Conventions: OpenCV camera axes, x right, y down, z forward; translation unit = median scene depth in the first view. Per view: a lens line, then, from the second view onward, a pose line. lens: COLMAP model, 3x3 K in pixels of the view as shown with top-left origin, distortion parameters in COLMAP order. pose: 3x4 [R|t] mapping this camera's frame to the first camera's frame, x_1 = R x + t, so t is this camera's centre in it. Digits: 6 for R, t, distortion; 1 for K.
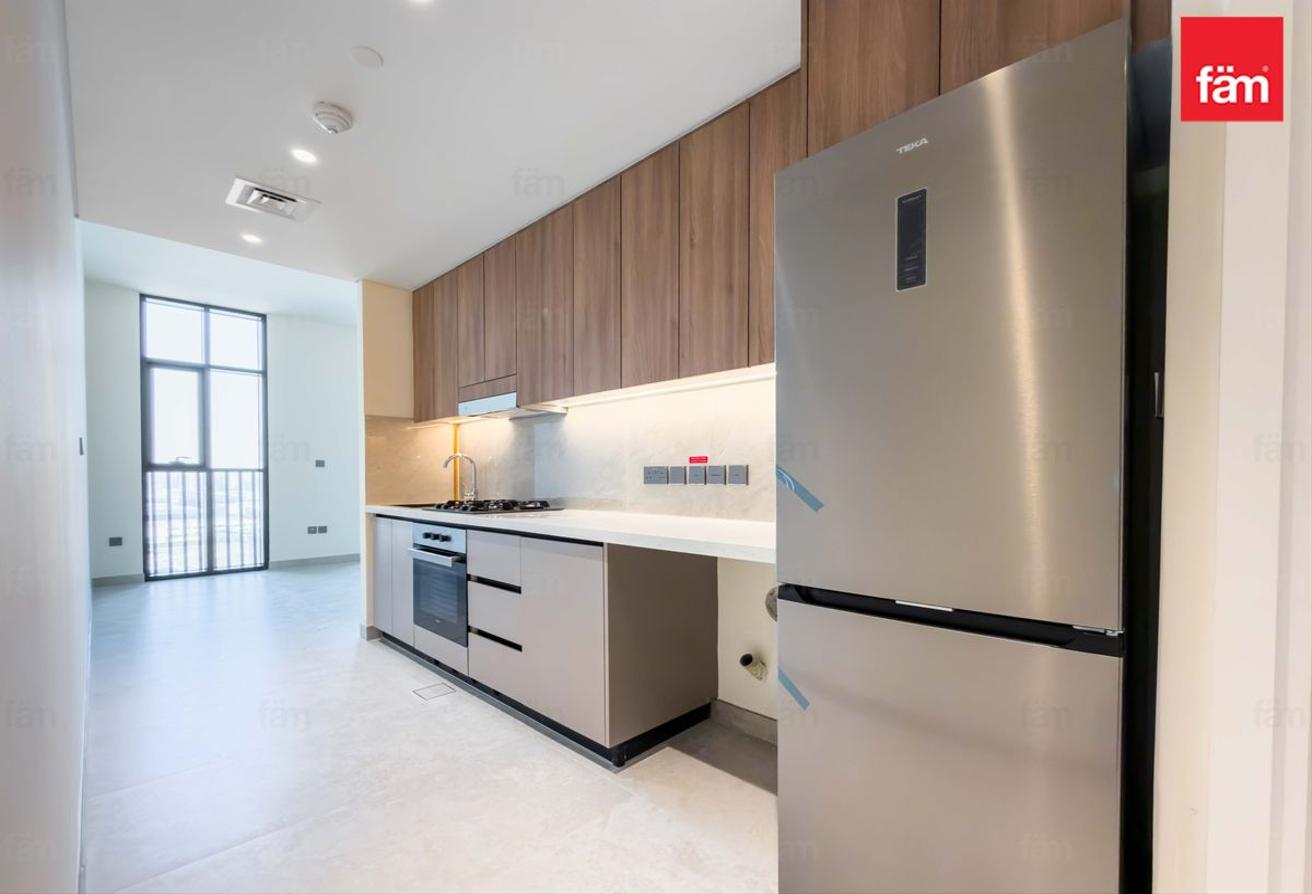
lens RADIAL K [[554.1, 0, 630.0], [0, 554.1, 488.3], [0, 0, 1]] dist [-0.000507, 0.000191]
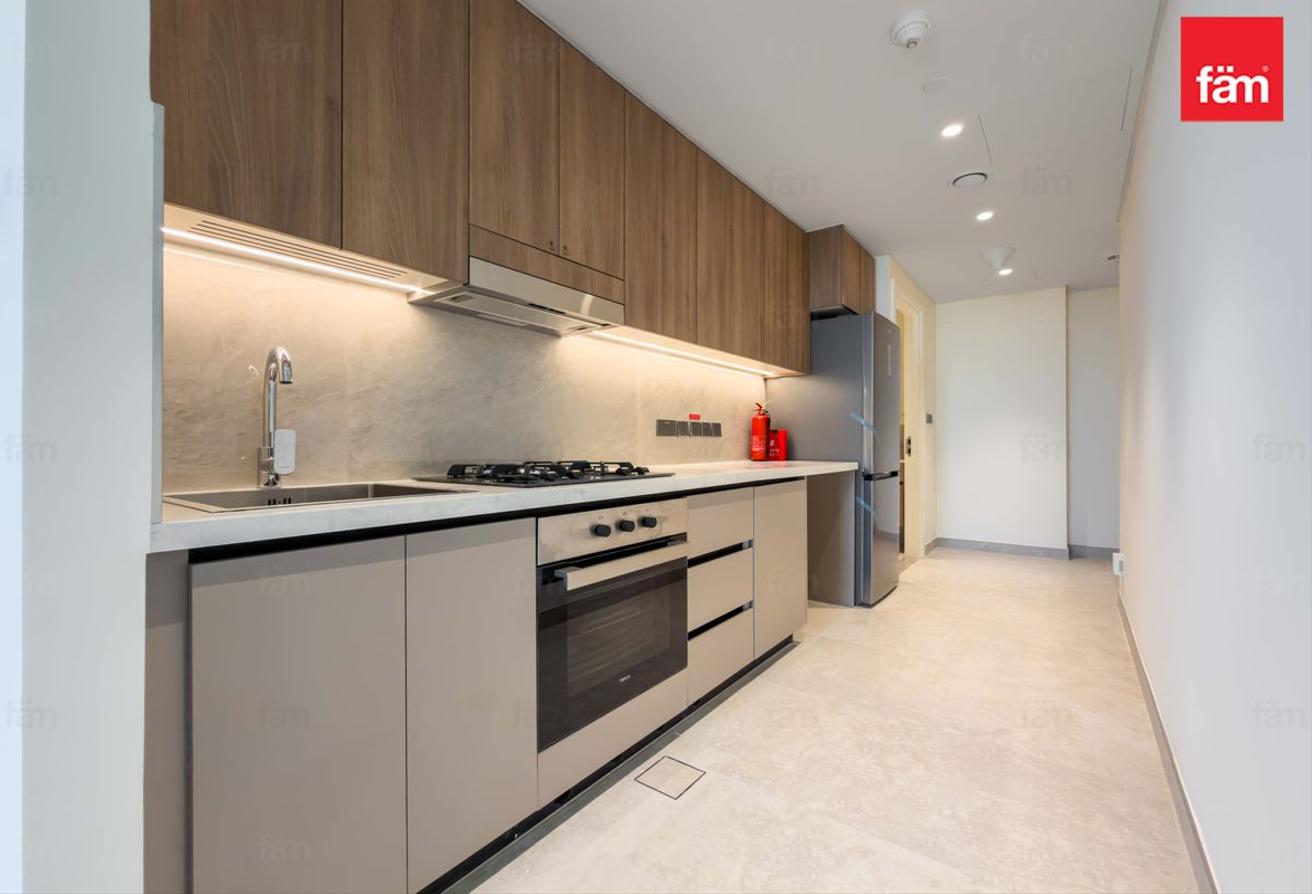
lens RADIAL K [[527.6, 0, 726.0], [0, 527.6, 441.6], [0, 0, 1]] dist [0.000739, 0.000032]
pose [[-0.216510, 0.006855, 0.976256, -0.817190], [0.022047, 0.999755, -0.002131, 0.006174], [-0.976031, 0.021062, -0.216608, 0.932419]]
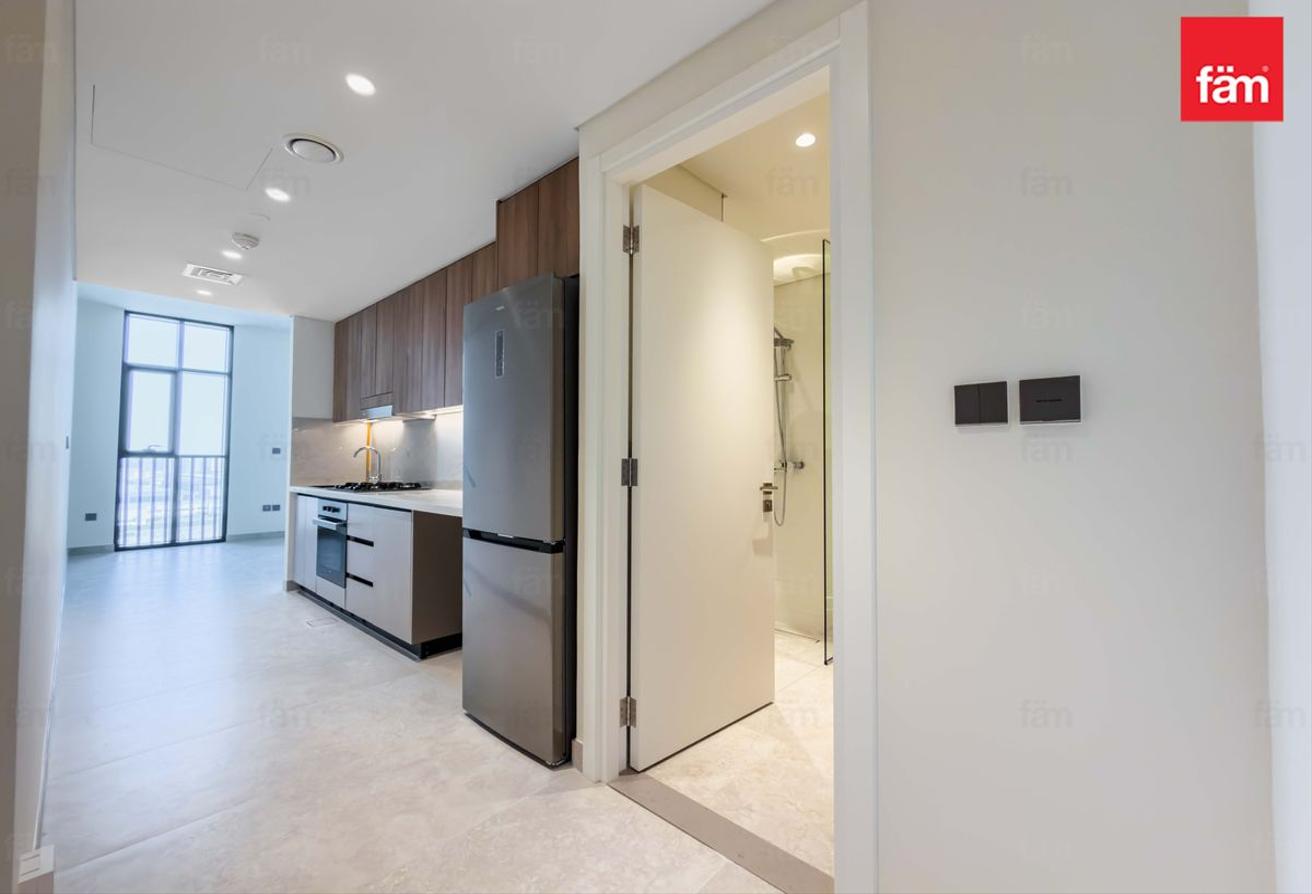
lens RADIAL K [[531.6, 0, 647.7], [0, 531.6, 447.7], [0, 0, 1]] dist [0.000298, 0.000297]
pose [[0.998669, 0.008538, 0.050861, 0.336176], [-0.006040, 0.998778, -0.049061, -0.003528], [-0.051218, 0.048688, 0.997500, -0.328899]]
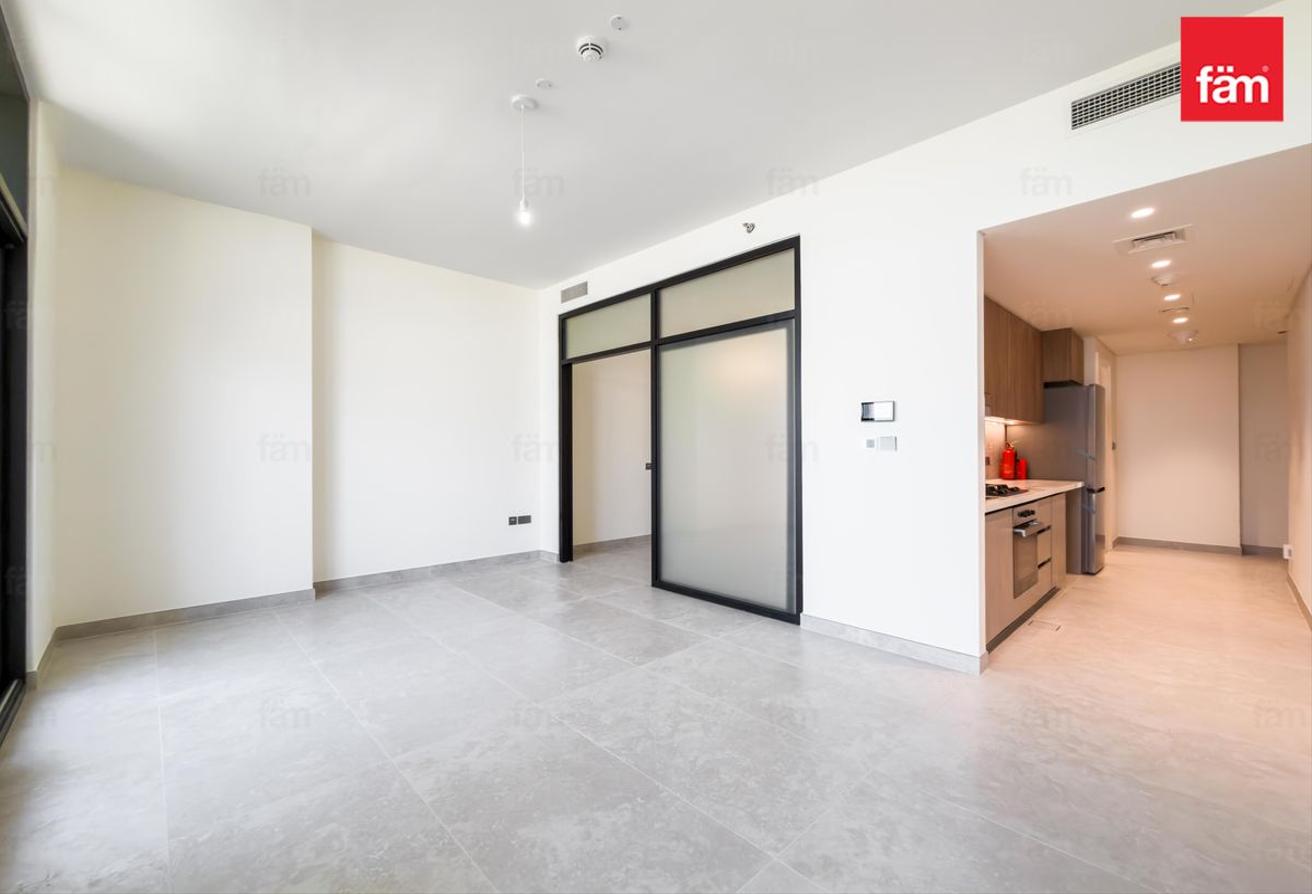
lens RADIAL K [[533.7, 0, 682.2], [0, 533.7, 445.1], [0, 0, 1]] dist [-0.000521, 0.000062]
pose [[-0.006411, 0.007810, 0.999949, -1.450363], [0.022590, 0.999715, -0.007663, -0.071976], [-0.999724, 0.022540, -0.006586, 1.652354]]
